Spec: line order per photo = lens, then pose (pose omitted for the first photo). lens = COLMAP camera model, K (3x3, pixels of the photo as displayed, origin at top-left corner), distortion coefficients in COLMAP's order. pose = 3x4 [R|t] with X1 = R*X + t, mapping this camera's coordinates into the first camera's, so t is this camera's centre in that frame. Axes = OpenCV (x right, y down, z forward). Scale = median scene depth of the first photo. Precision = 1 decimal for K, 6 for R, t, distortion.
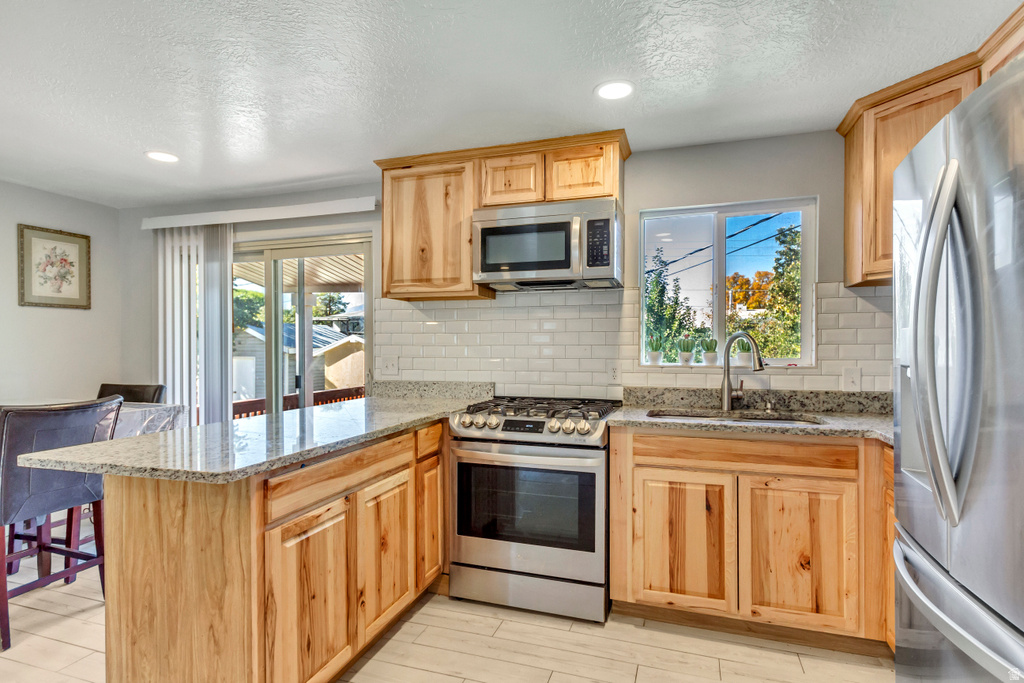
lens RADIAL K [[526.7, 0, 512.0], [0, 526.7, 341.5], [0, 0, 1]] dist [0.000830, -0.000441]
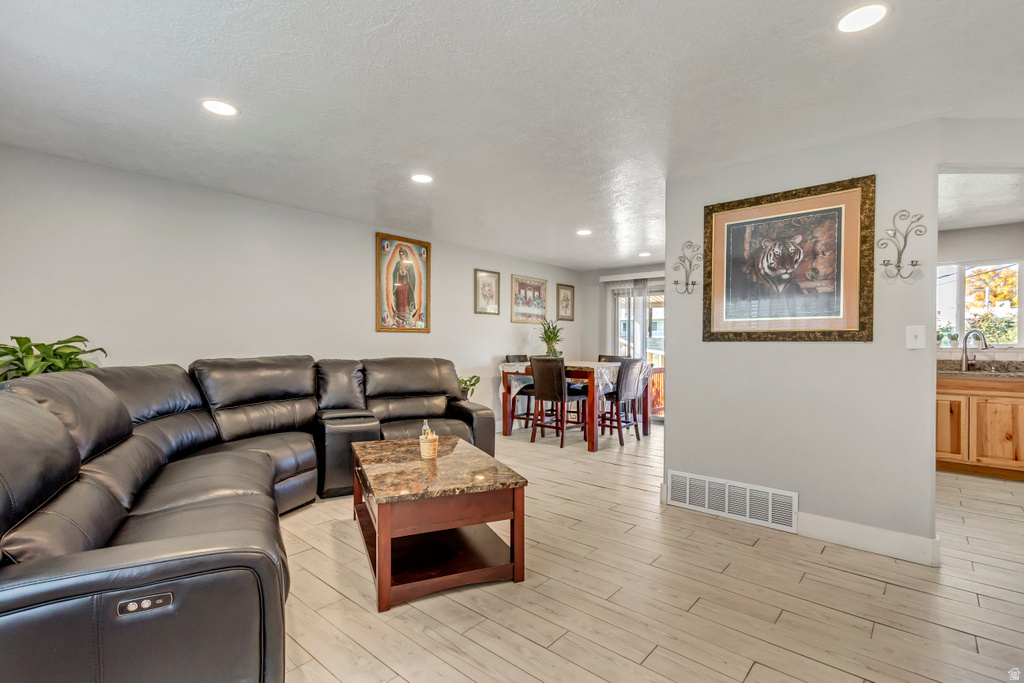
lens RADIAL K [[477.5, 0, 510.0], [0, 477.5, 345.9], [0, 0, 1]] dist [0.001411, 0.000190]
pose [[0.923313, 0.006515, -0.383993, -0.487262], [-0.003240, 0.999953, 0.009176, 0.032397], [0.384034, -0.007228, 0.923291, -1.338775]]
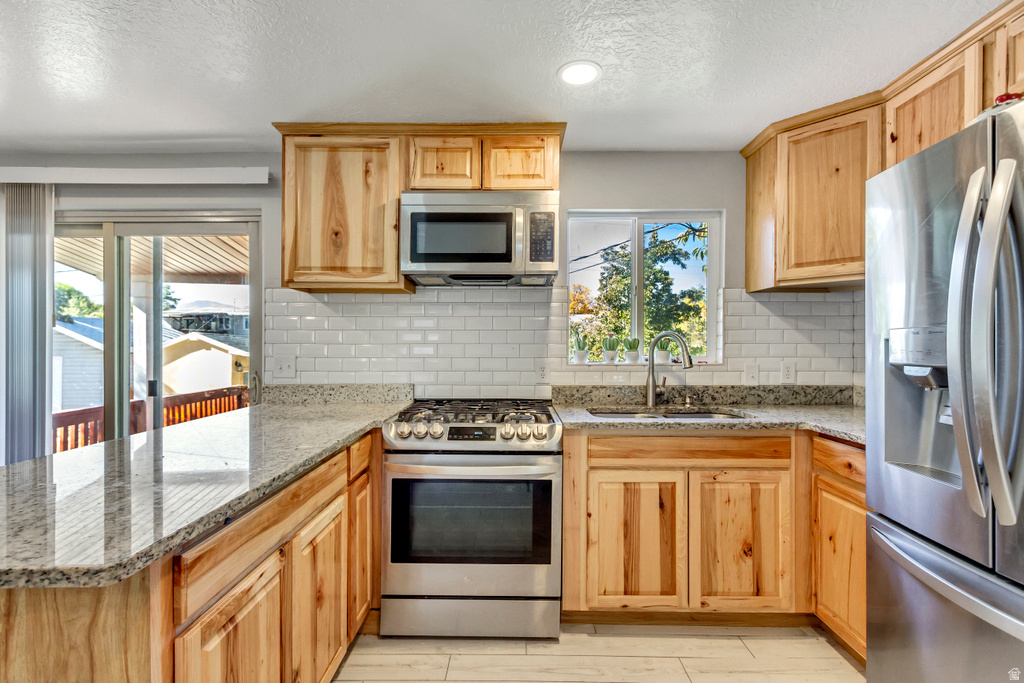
lens RADIAL K [[472.3, 0, 511.8], [0, 472.3, 339.5], [0, 0, 1]] dist [0.000557, -0.001762]
pose [[0.950953, 0.004912, 0.309297, -0.161133], [-0.004096, 0.999986, -0.003288, 0.002349], [-0.309308, 0.001859, 0.950960, 0.208022]]
